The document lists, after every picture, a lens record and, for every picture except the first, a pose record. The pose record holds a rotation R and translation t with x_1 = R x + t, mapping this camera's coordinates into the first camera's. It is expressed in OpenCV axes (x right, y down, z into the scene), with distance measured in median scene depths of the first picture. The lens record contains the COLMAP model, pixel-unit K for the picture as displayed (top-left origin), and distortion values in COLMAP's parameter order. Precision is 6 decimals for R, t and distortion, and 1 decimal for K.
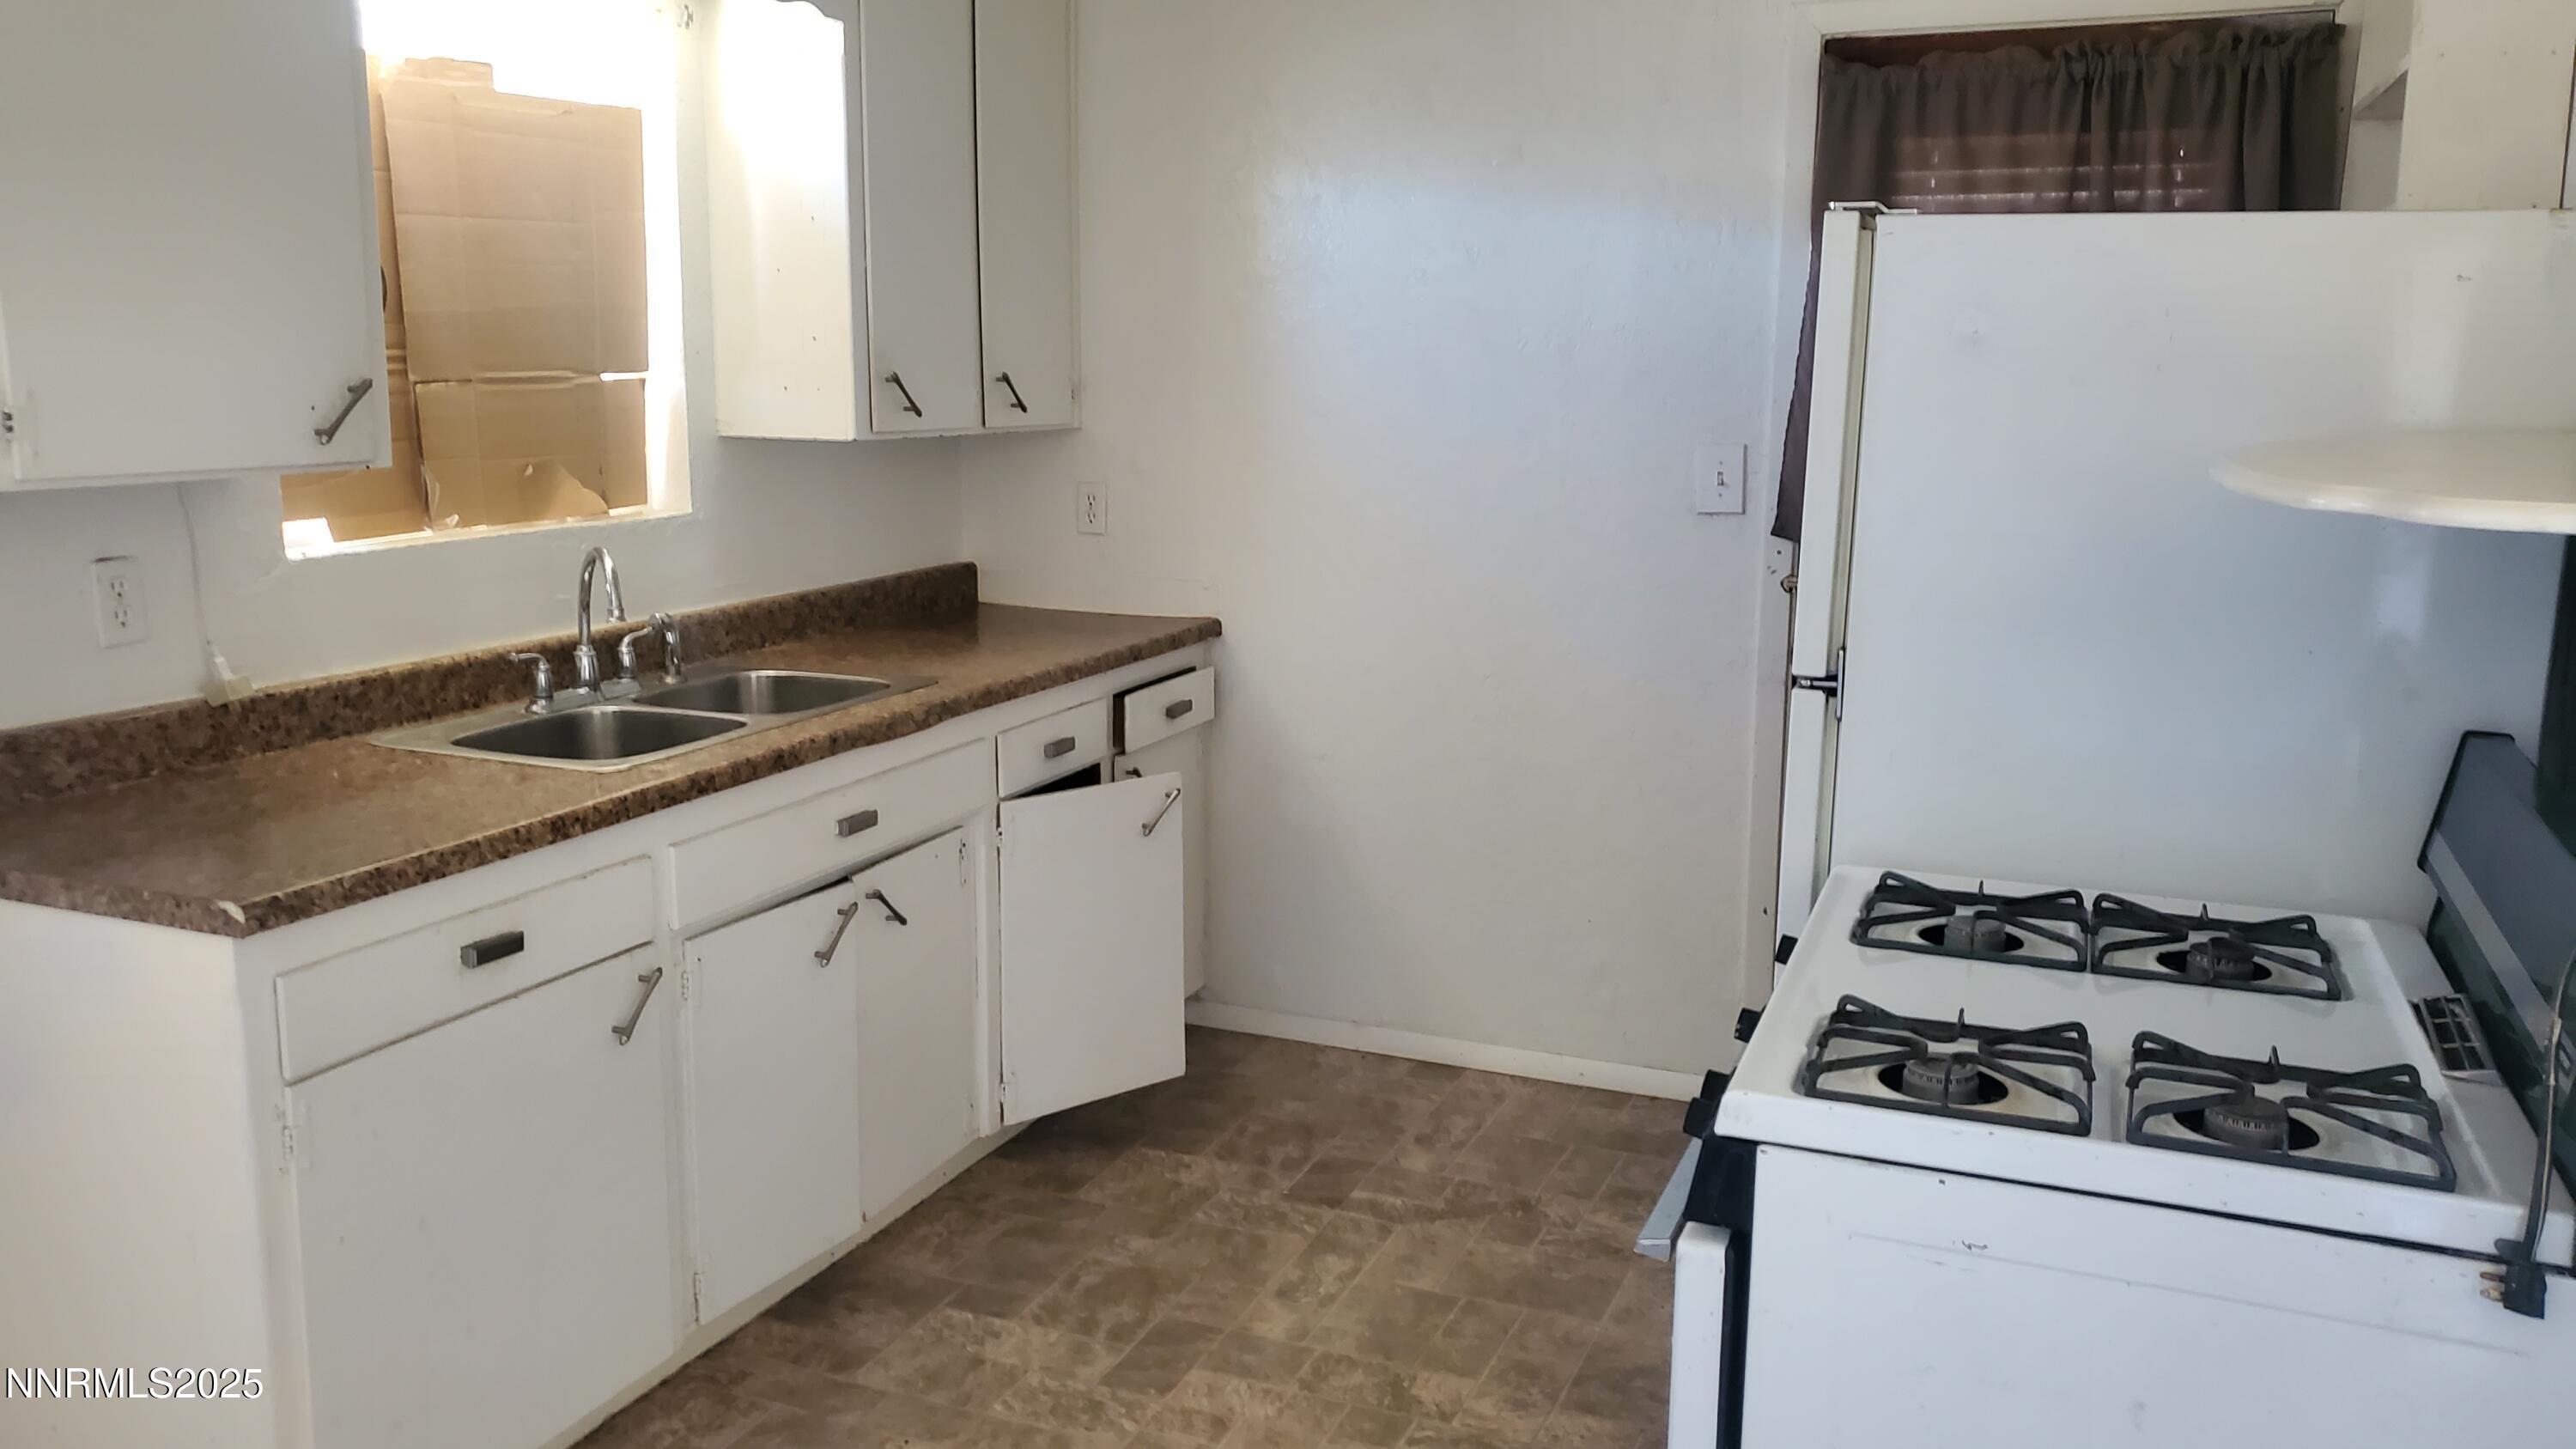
lens RADIAL K [[2020.8, 0, 1288.0], [0, 2020.8, 724.5], [0, 0, 1]] dist [0.063365, -0.075796]
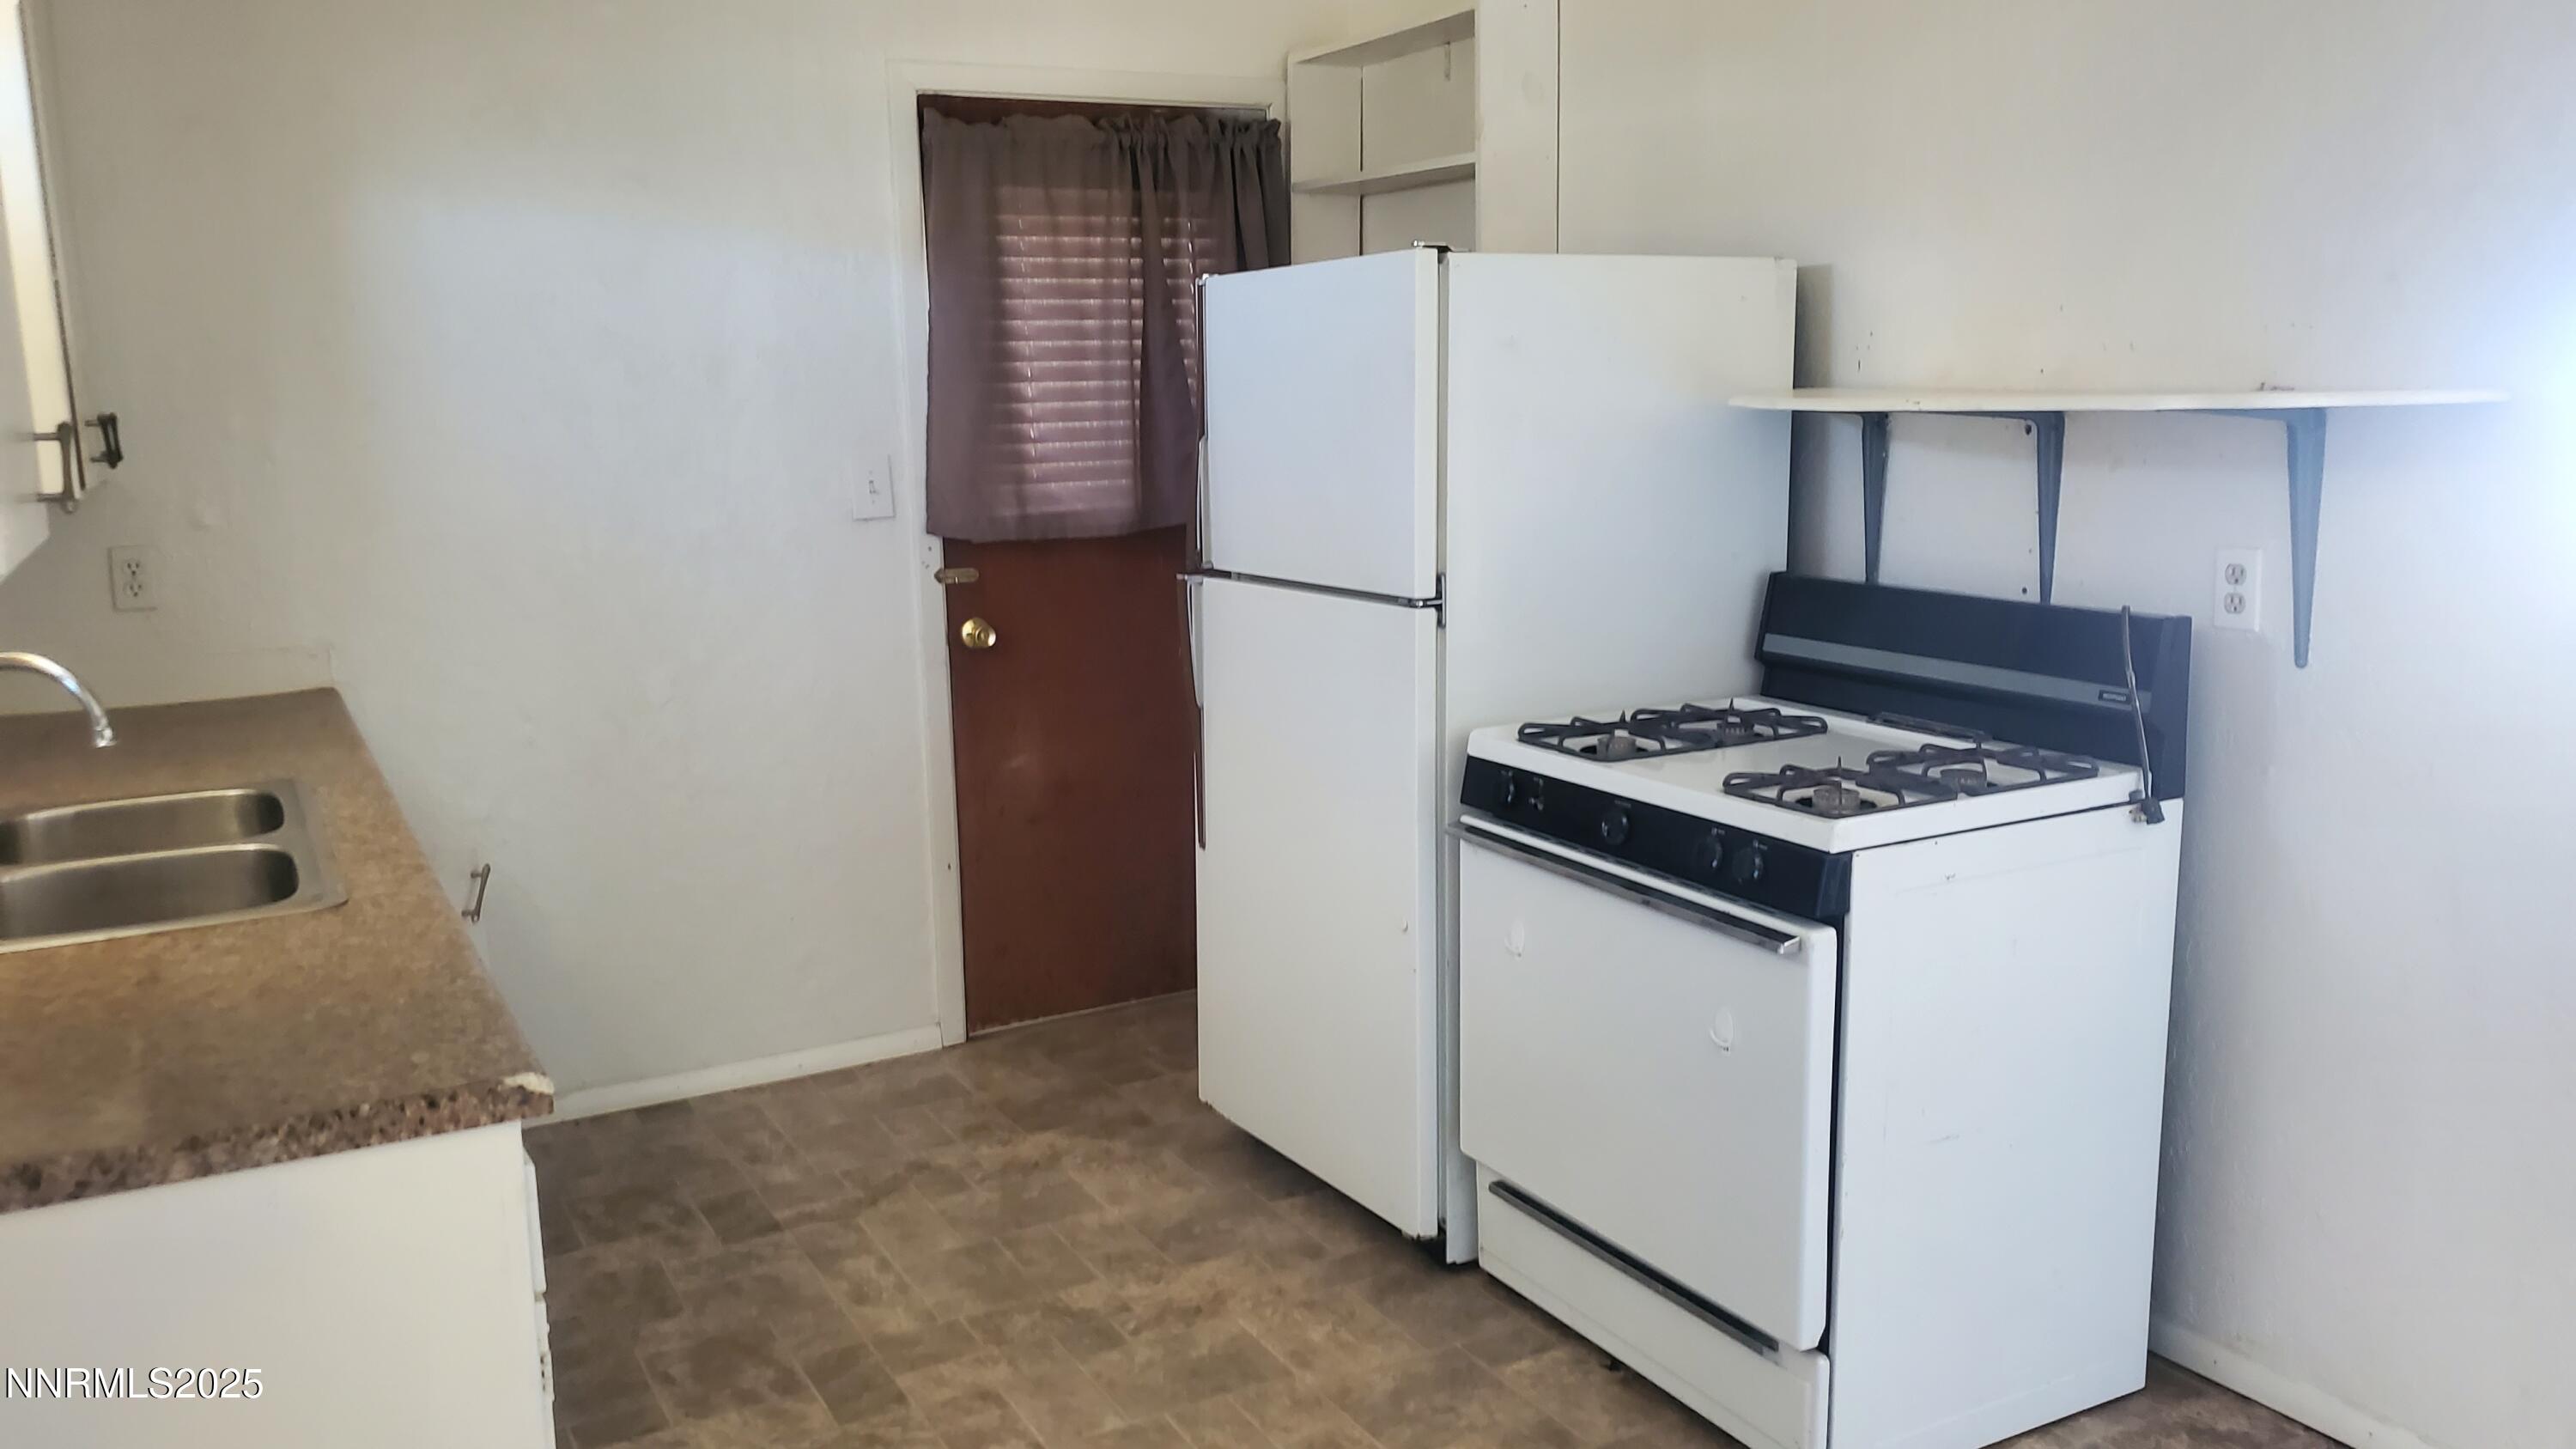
lens RADIAL K [[1990.5, 0, 1287.8], [0, 1990.5, 746.9], [0, 0, 1]] dist [0.073111, -0.002717]
pose [[0.629917, -0.167508, 0.758384, -0.553670], [0.172019, 0.982304, 0.074087, -0.027465], [-0.757373, 0.083788, 0.647584, 0.156699]]
